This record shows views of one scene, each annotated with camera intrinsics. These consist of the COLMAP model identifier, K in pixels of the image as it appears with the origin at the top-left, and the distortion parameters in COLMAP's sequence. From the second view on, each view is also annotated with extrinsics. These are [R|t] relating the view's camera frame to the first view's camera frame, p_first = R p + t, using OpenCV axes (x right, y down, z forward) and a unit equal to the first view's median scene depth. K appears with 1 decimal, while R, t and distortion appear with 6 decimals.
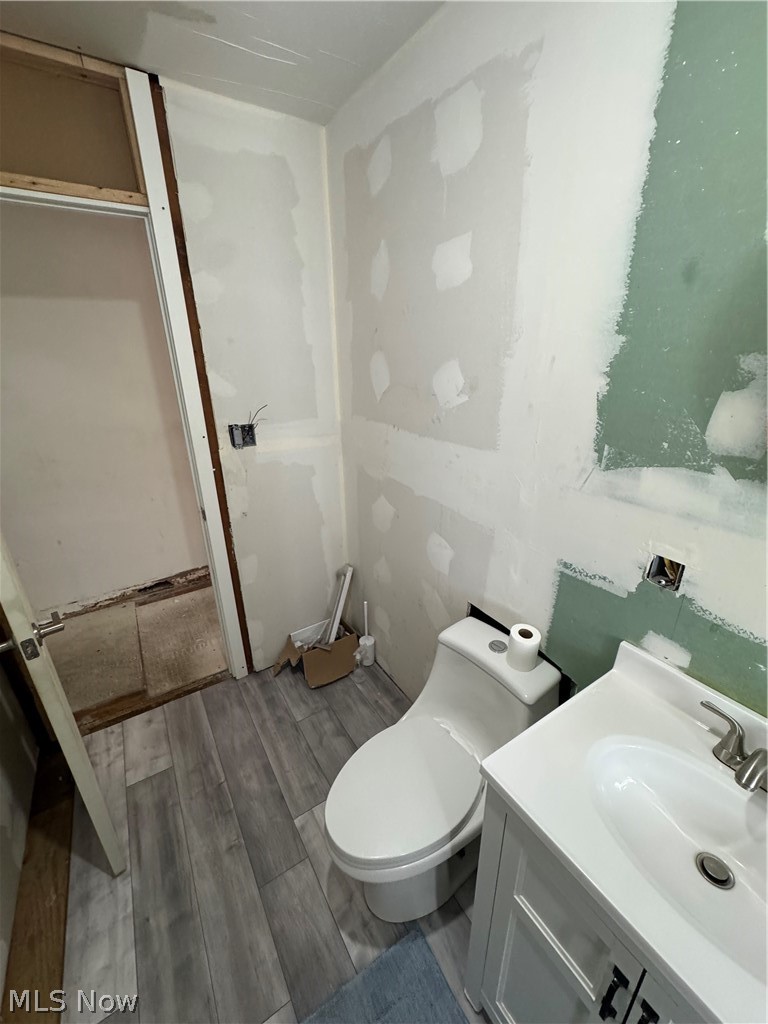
lens RADIAL K [[408.5, 0, 387.8], [0, 408.5, 512.2], [0, 0, 1]] dist [-0.006172, -0.000061]
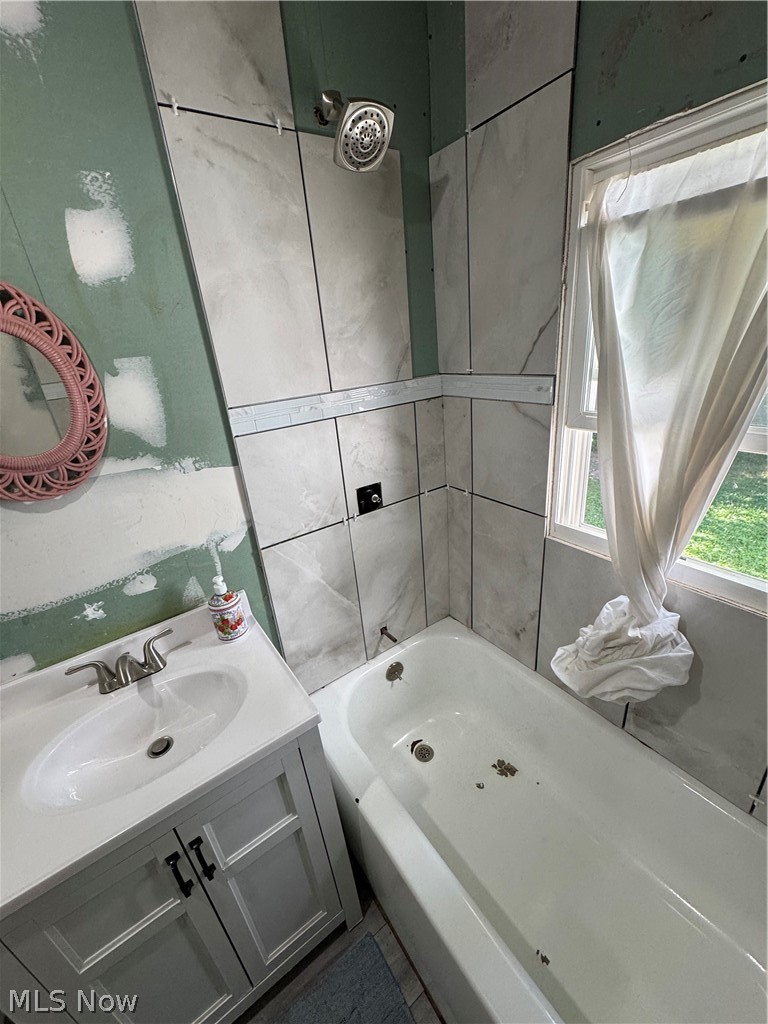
lens RADIAL K [[408.5, 0, 385.8], [0, 408.5, 512.8], [0, 0, 1]] dist [-0.006172, -0.000061]
pose [[-0.036670, -0.377483, 0.925290, -0.133148], [0.447487, 0.821693, 0.352953, 0.080023], [-0.893538, 0.426998, 0.138787, -0.142040]]
